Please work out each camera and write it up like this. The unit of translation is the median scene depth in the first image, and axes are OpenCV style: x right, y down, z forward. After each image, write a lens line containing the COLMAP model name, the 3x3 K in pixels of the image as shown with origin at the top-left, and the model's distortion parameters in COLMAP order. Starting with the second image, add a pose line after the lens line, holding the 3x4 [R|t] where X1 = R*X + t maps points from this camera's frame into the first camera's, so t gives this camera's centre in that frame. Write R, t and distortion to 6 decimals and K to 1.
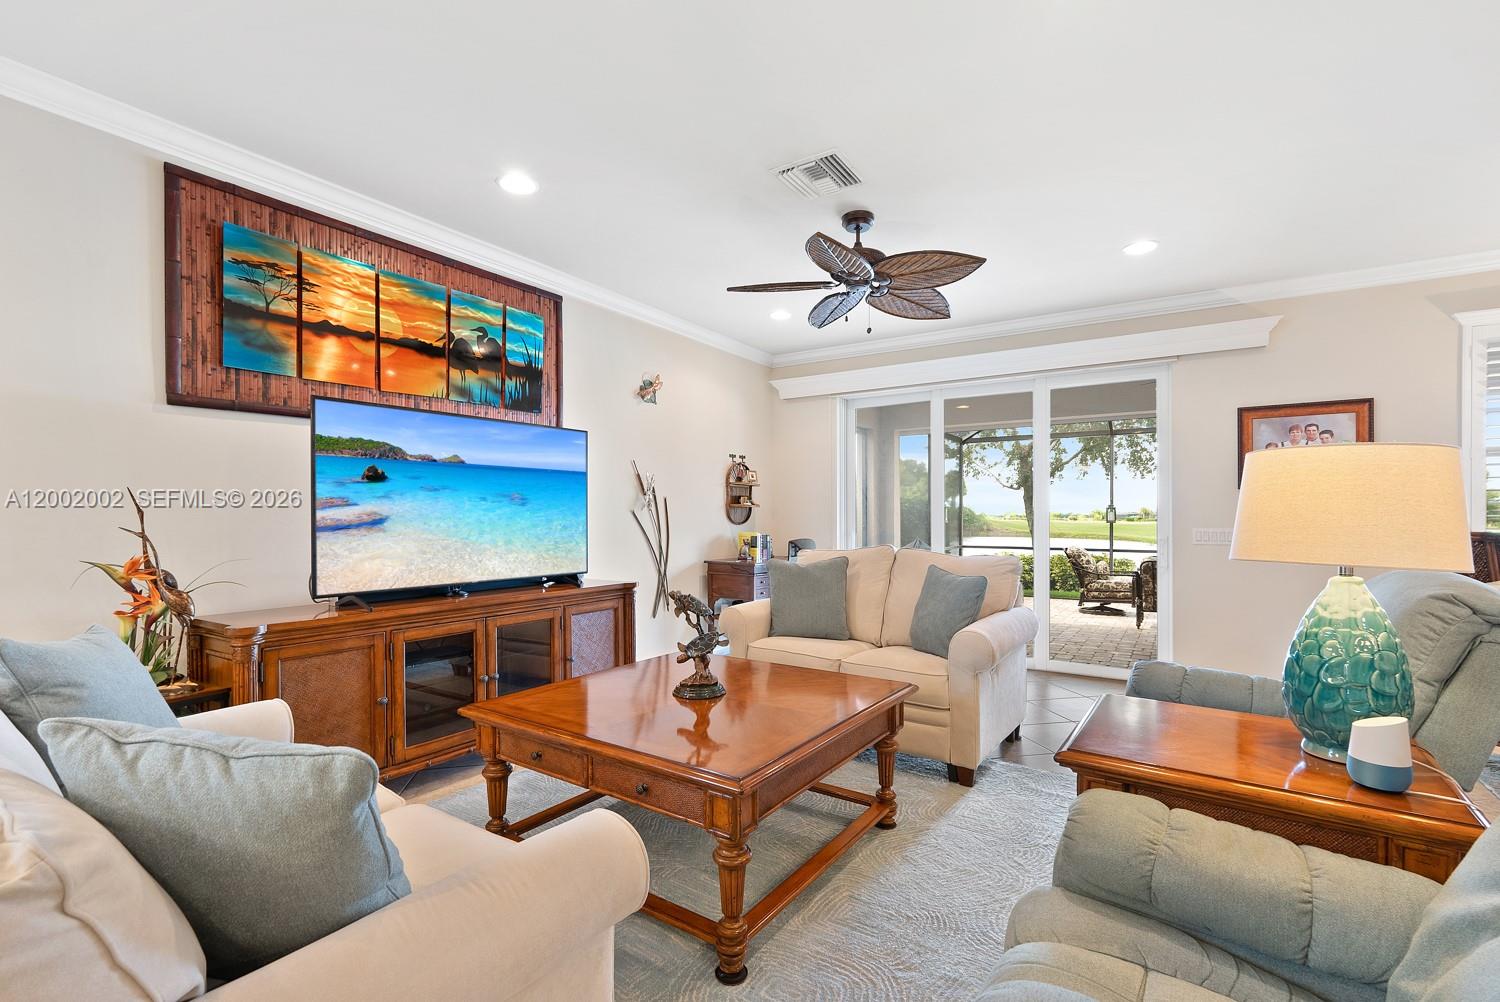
lens RADIAL K [[666.7, 0, 754.9], [0, 666.7, 513.8], [0, 0, 1]] dist [-0.000722, -0.000577]
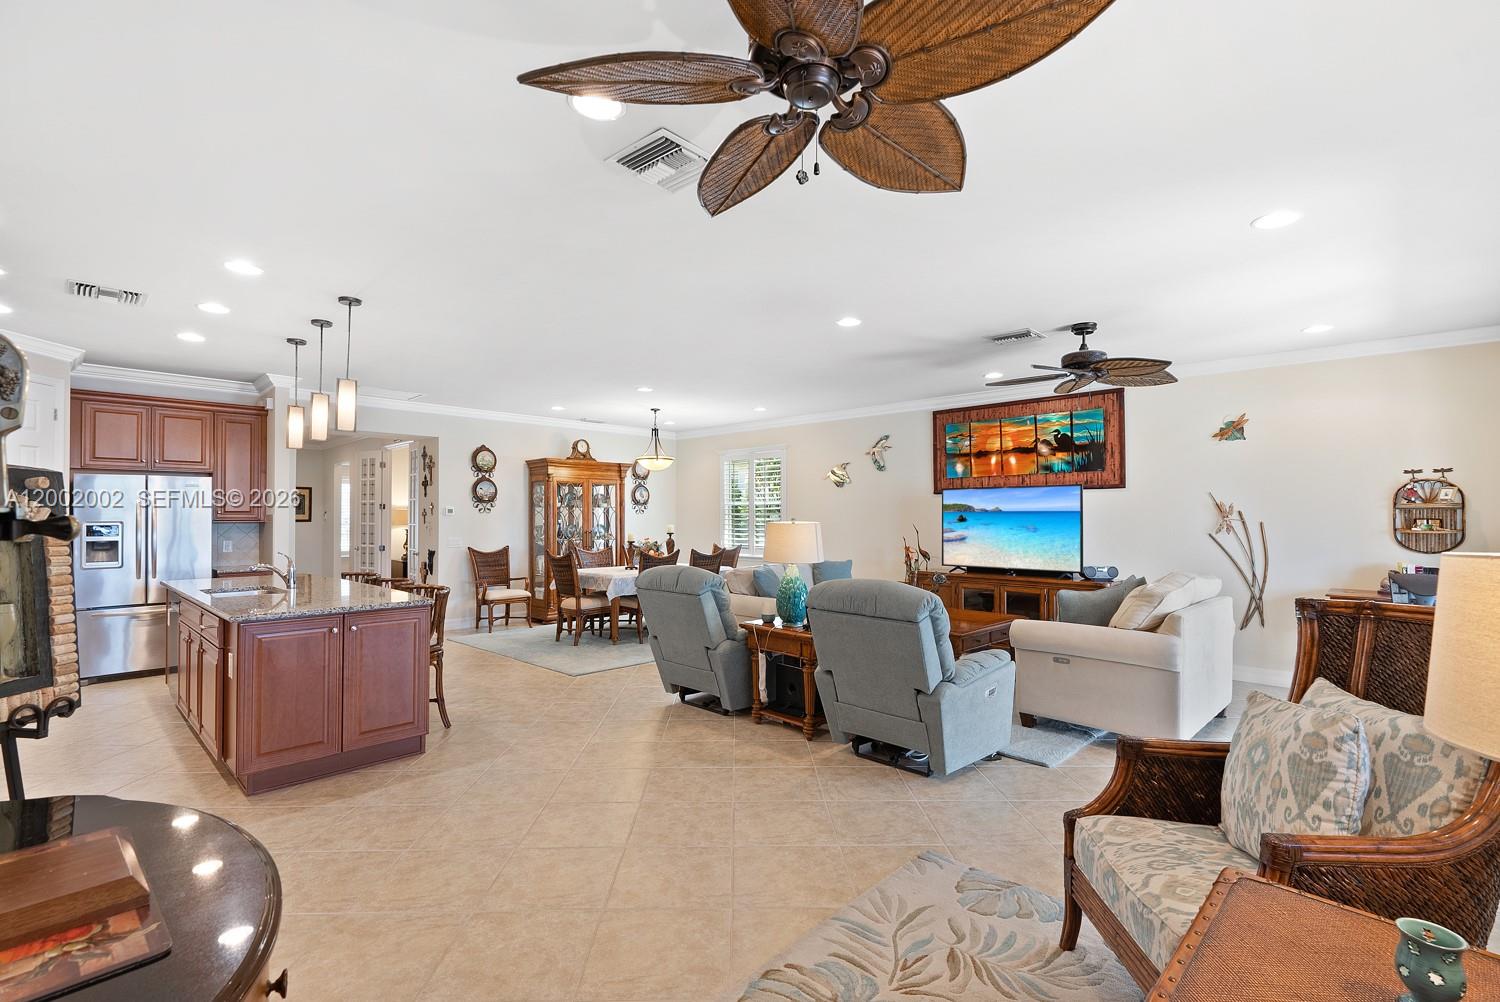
lens RADIAL K [[666.7, 0, 749.3], [0, 666.7, 505.6], [0, 0, 1]] dist [-0.000722, -0.000577]
pose [[-0.183882, -0.016505, -0.982810, 1.494735], [0.000593, 0.999857, -0.016903, -0.047721], [0.982948, -0.003691, -0.183846, 0.524569]]
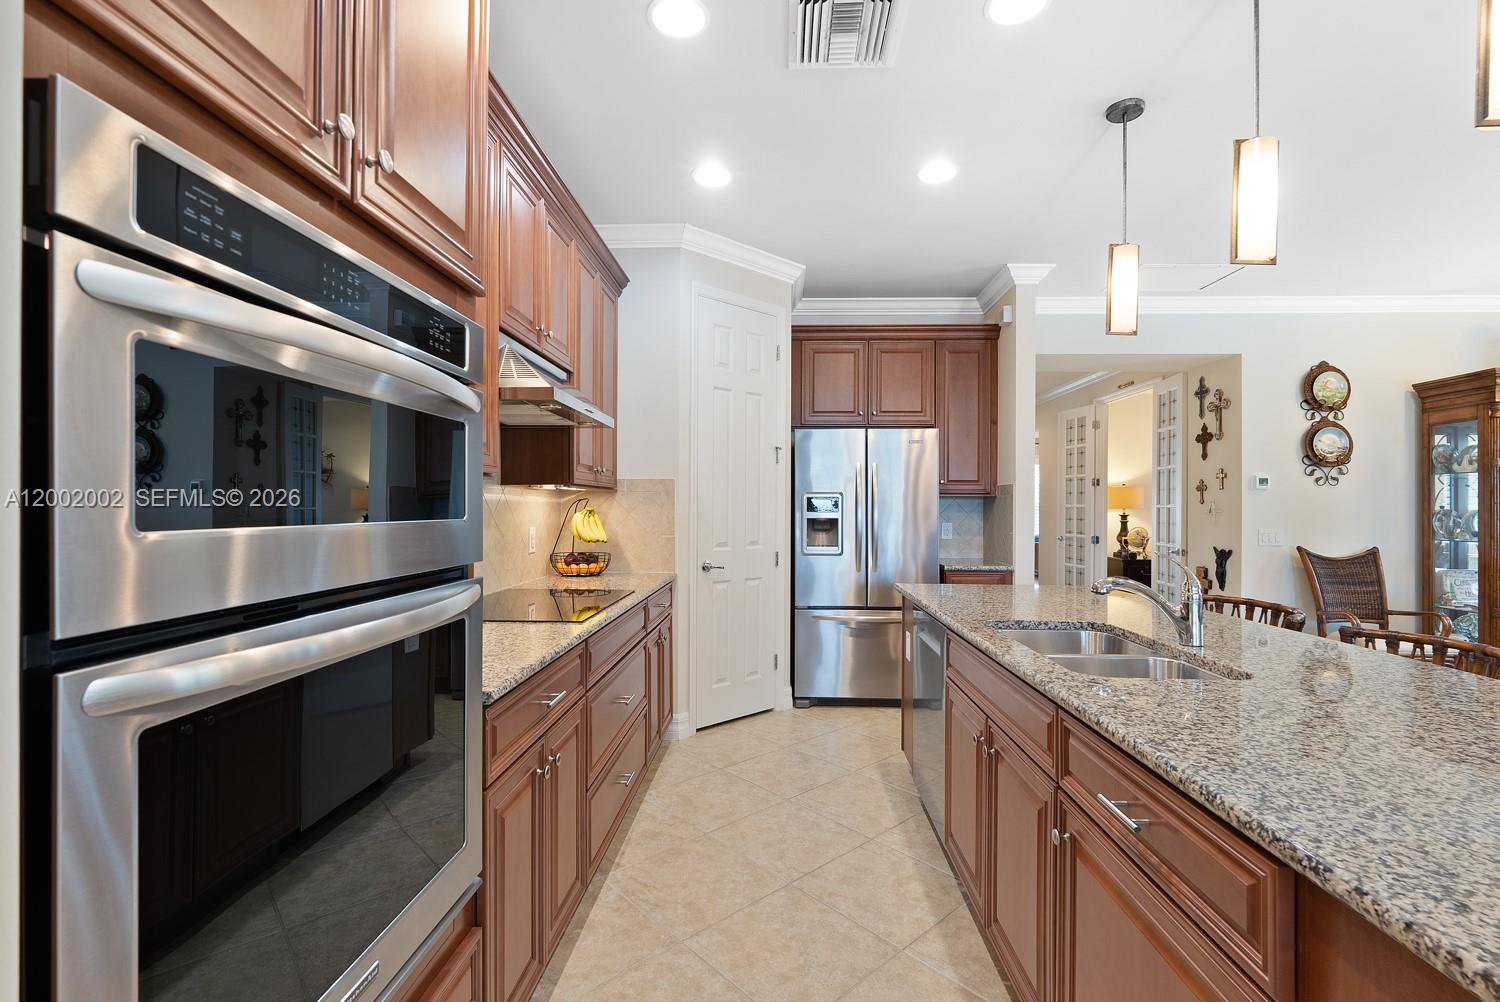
lens RADIAL K [[666.7, 0, 758.3], [0, 666.7, 502.4], [0, 0, 1]] dist [-0.000722, -0.000577]
pose [[-0.858870, -0.008971, -0.512115, 0.964198], [-0.008779, 0.999958, -0.002792, -0.017169], [0.512118, 0.002098, -0.858912, -0.261716]]
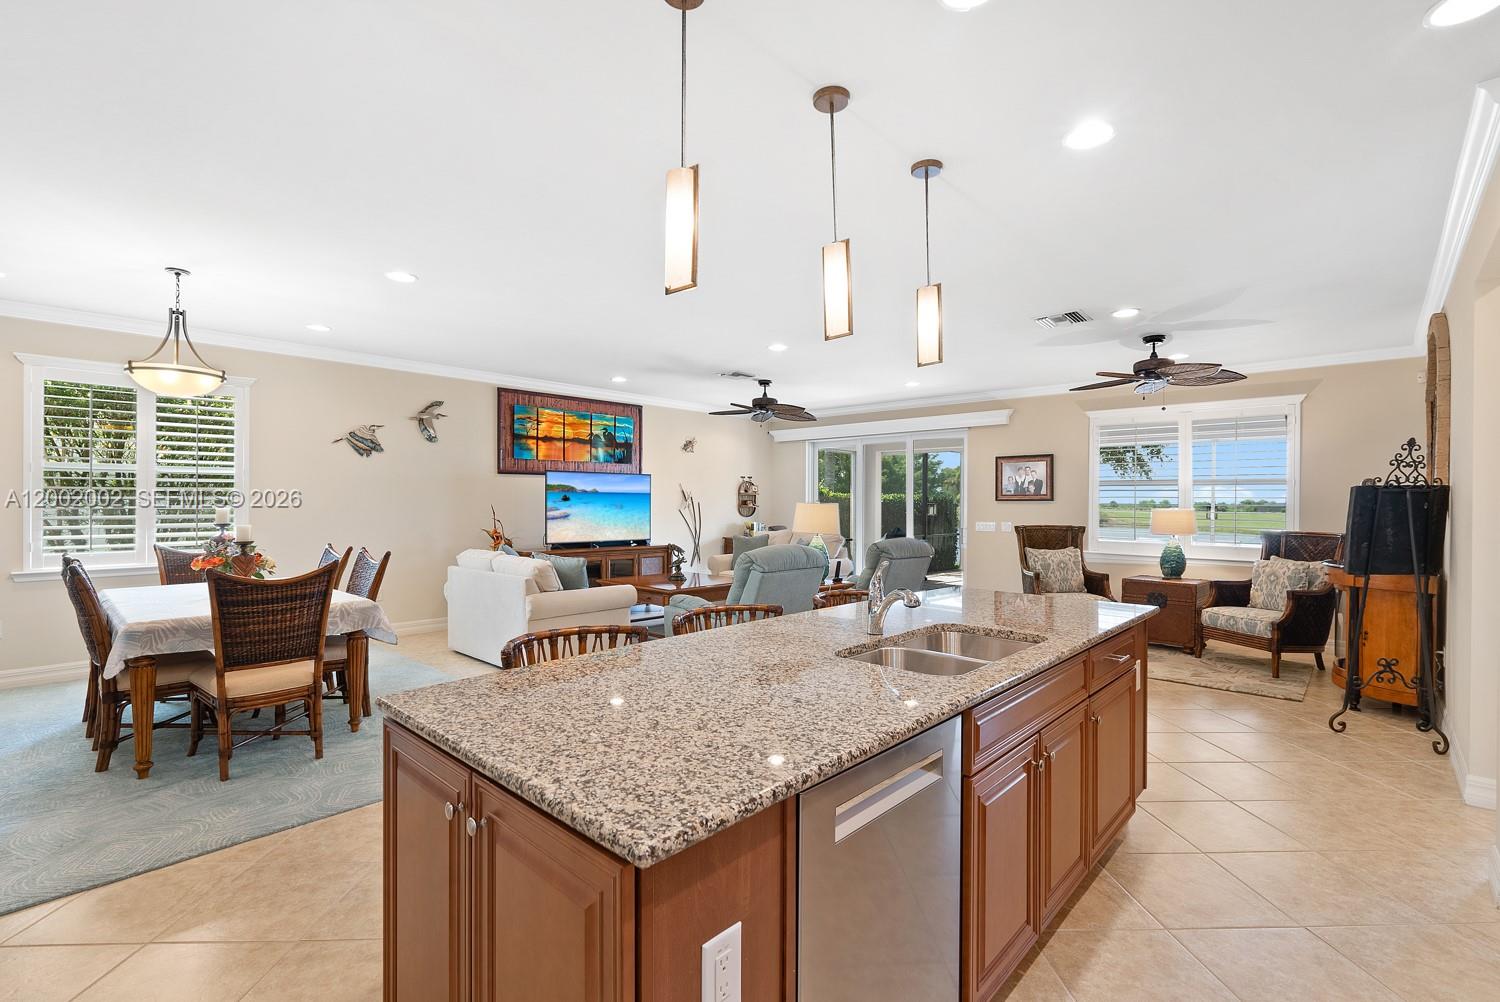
lens RADIAL K [[666.7, 0, 747.8], [0, 666.7, 498.5], [0, 0, 1]] dist [-0.000722, -0.000577]
pose [[0.983699, 0.004644, -0.179765, 0.459495], [-0.005575, 0.999974, -0.004673, -0.037784], [0.179739, 0.005599, 0.983698, -1.102142]]
